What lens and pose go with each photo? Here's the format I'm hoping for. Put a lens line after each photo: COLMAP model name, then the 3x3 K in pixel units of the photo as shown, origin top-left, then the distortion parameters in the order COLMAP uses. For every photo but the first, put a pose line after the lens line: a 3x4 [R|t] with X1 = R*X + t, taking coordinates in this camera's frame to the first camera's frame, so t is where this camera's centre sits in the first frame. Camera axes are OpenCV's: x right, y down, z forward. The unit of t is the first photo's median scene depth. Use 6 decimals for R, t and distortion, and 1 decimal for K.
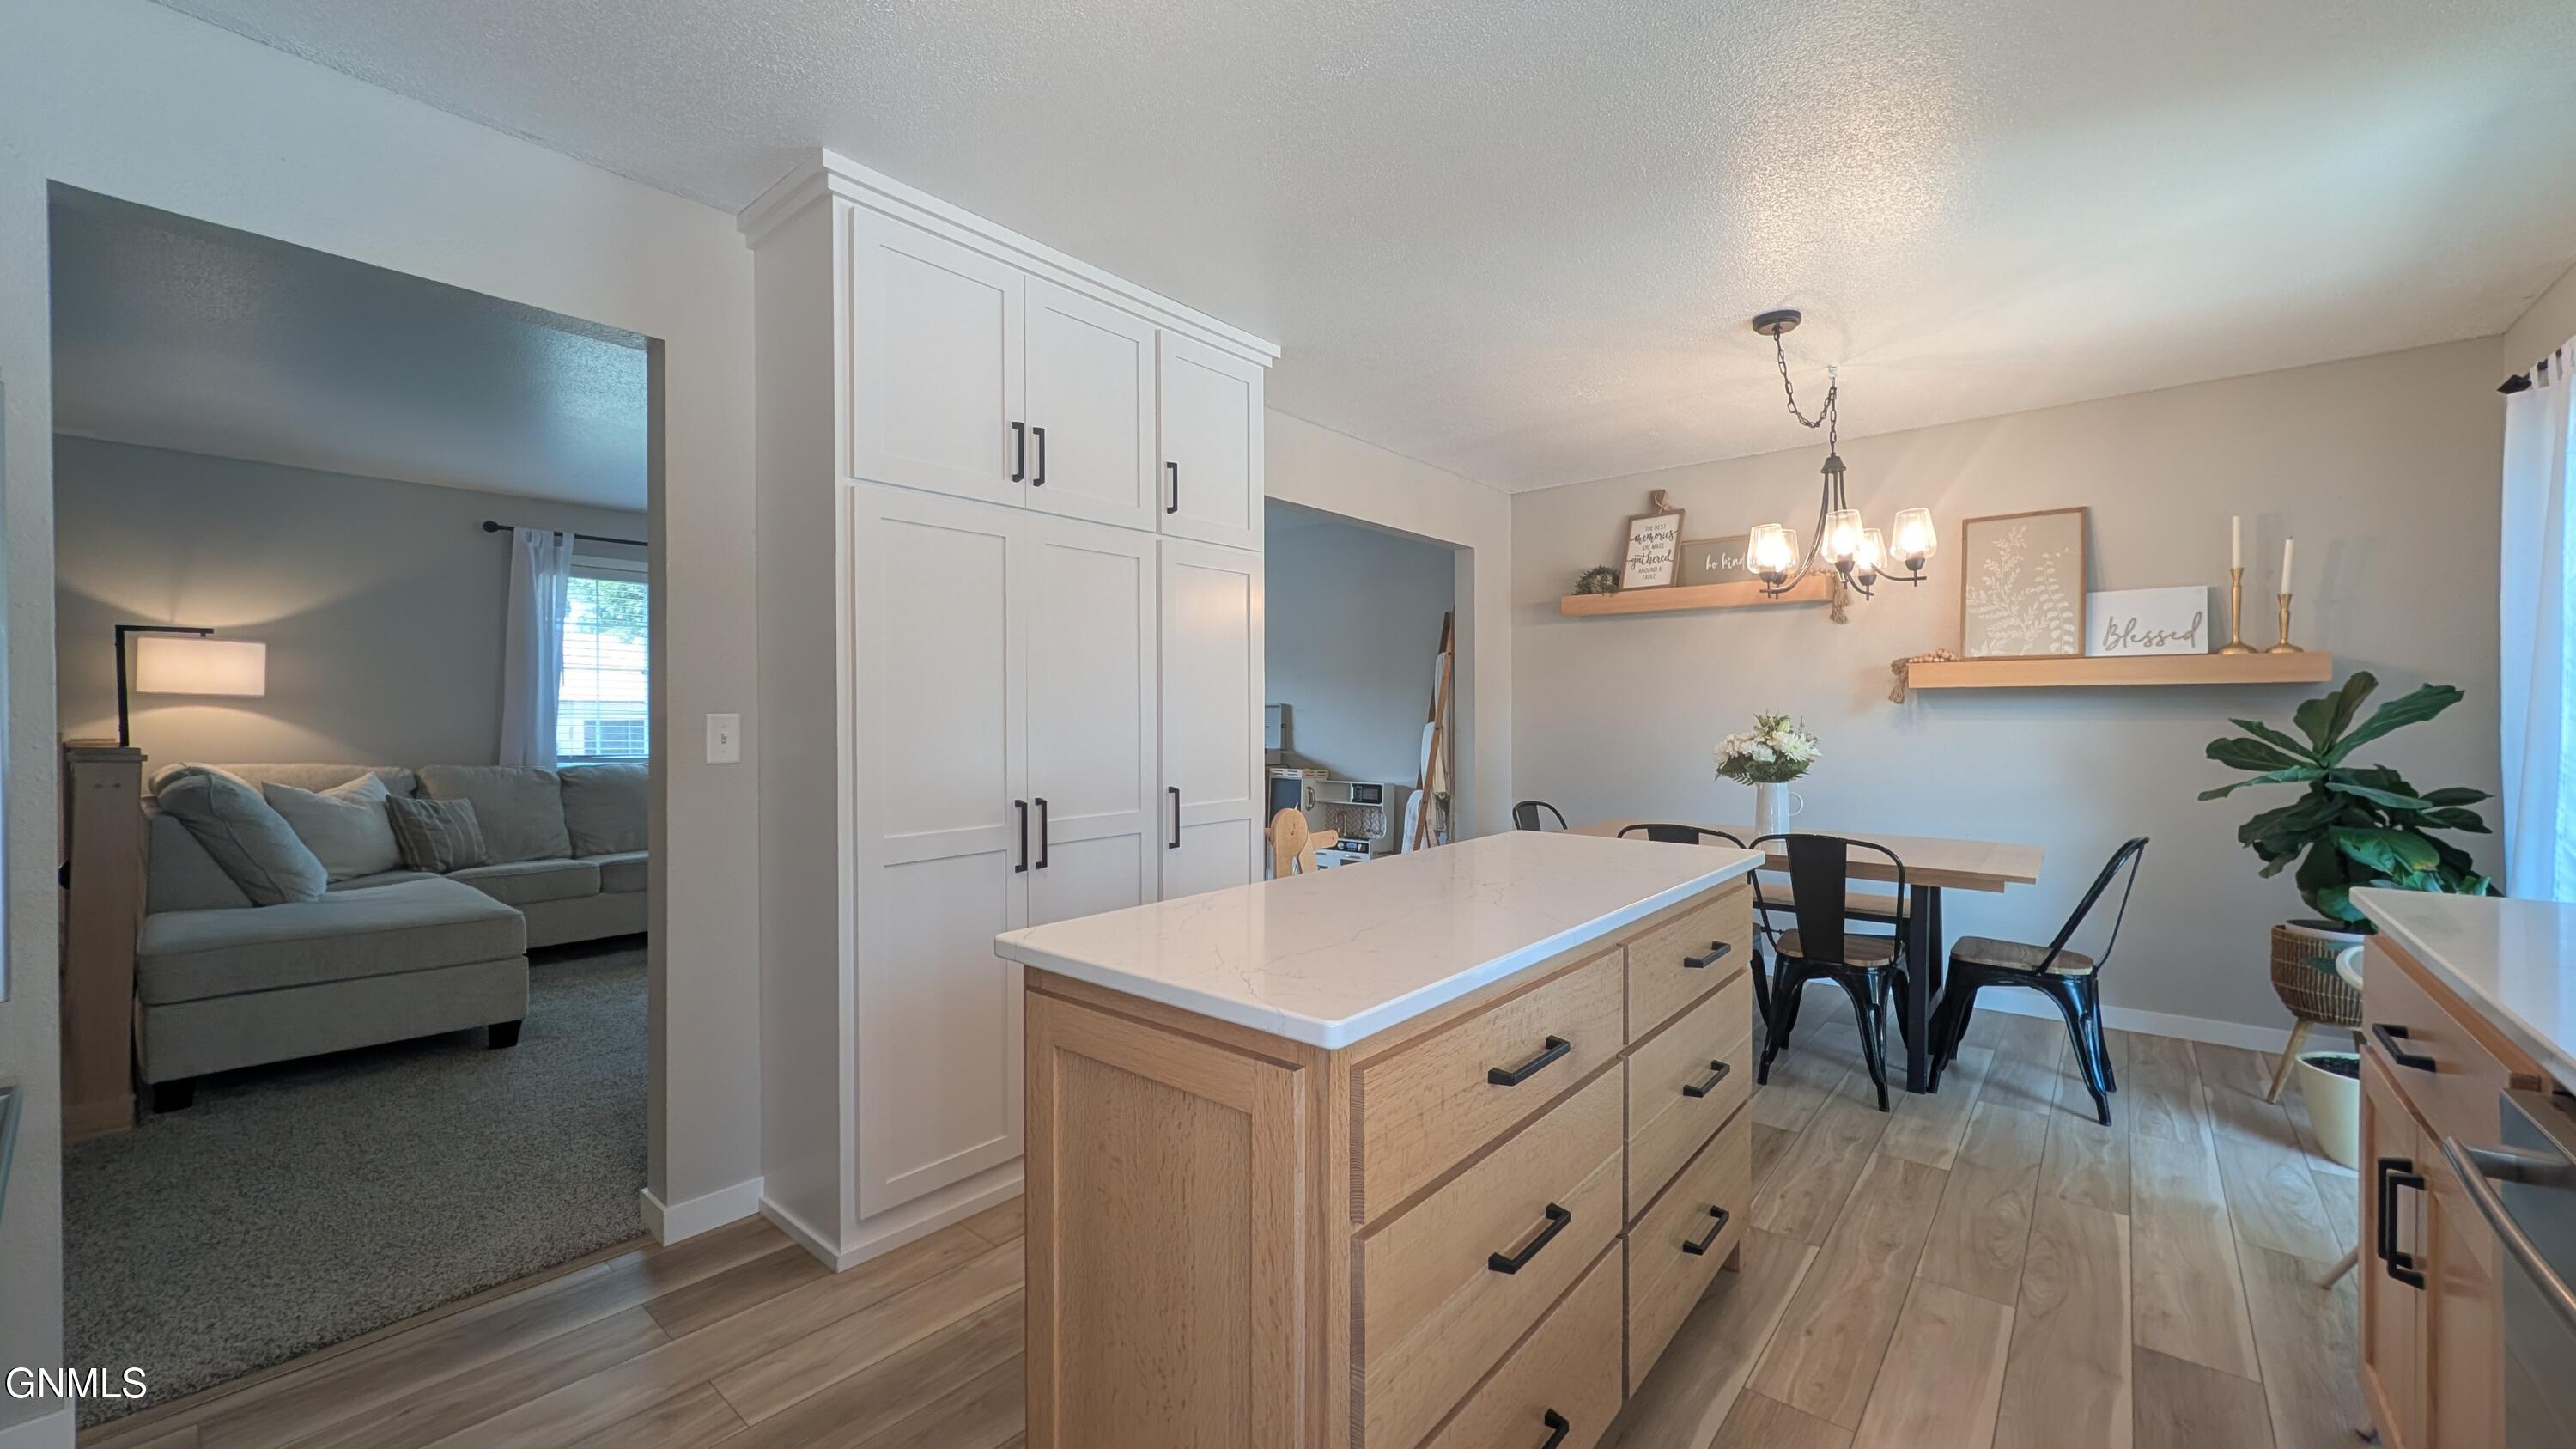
lens RADIAL K [[986.4, 0, 1288.0], [0, 986.4, 724.5], [0, 0, 1]] dist [-0.000512, 0.000515]
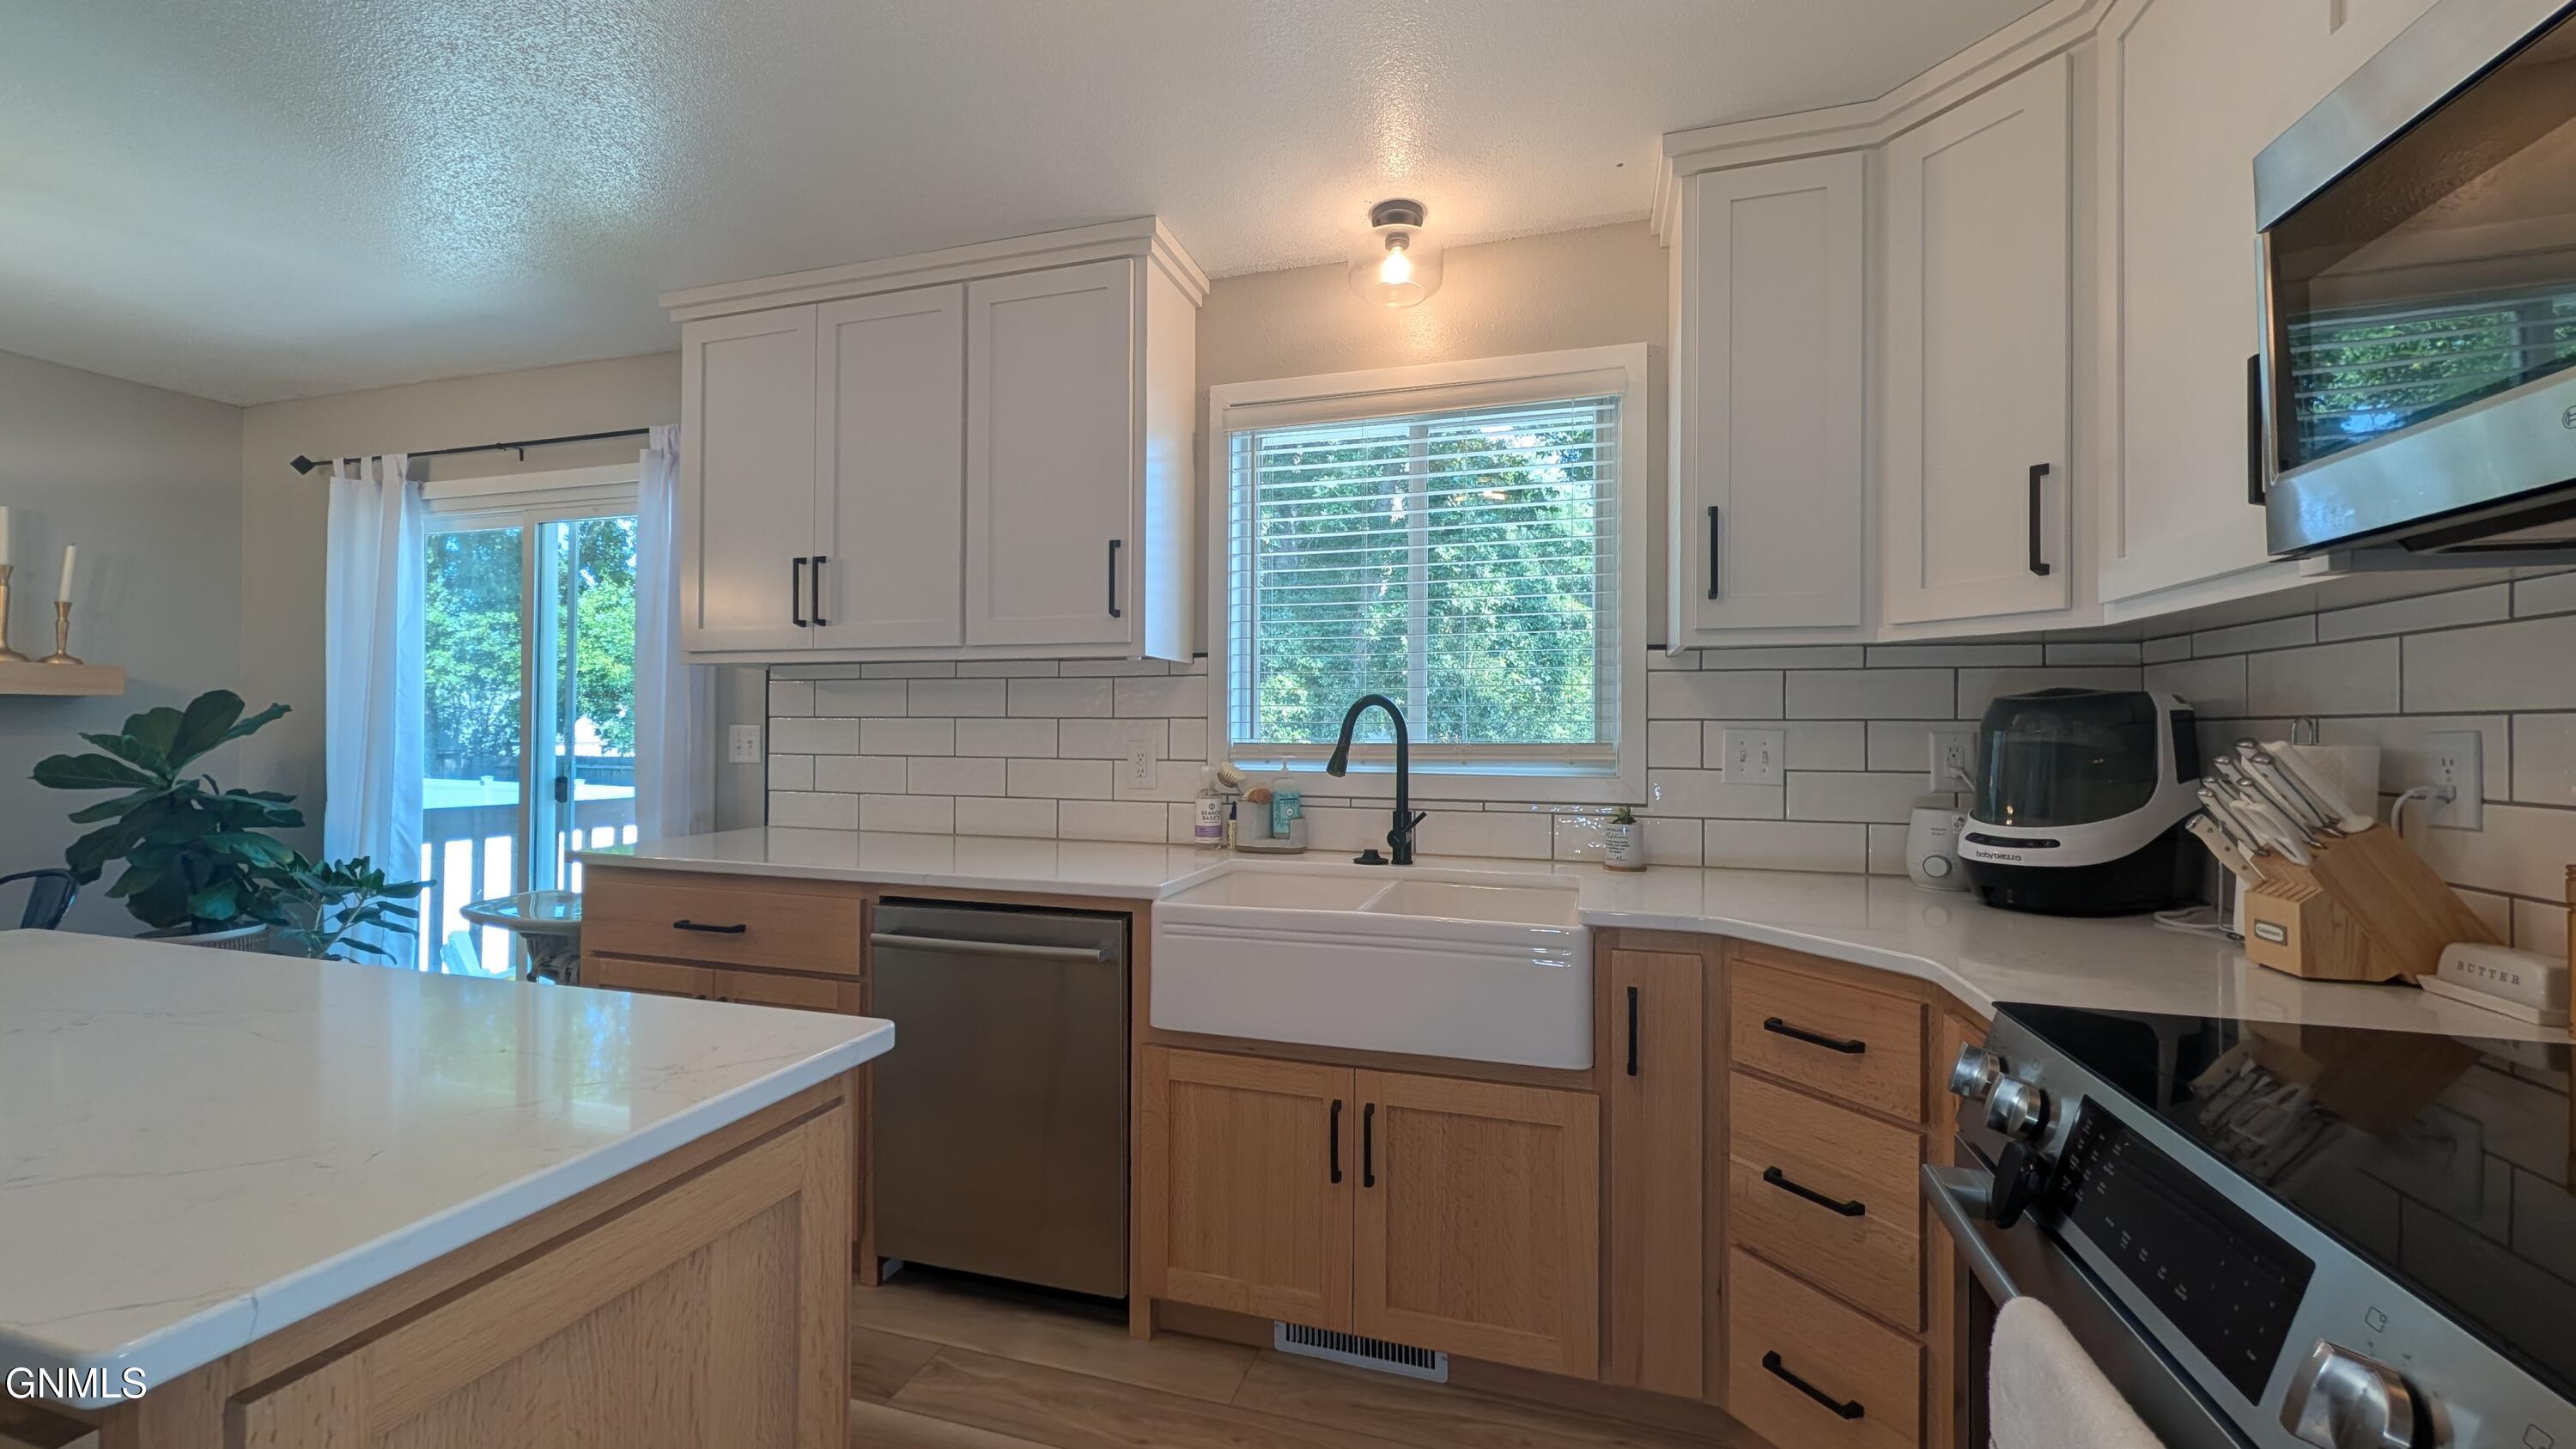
lens RADIAL K [[986.4, 0, 1288.0], [0, 986.4, 724.5], [0, 0, 1]] dist [-0.000512, 0.000515]
pose [[-0.393984, 0.003093, 0.919112, -0.568507], [0.009207, 0.999957, 0.000582, -0.007946], [-0.919071, 0.008691, -0.393996, 0.528184]]
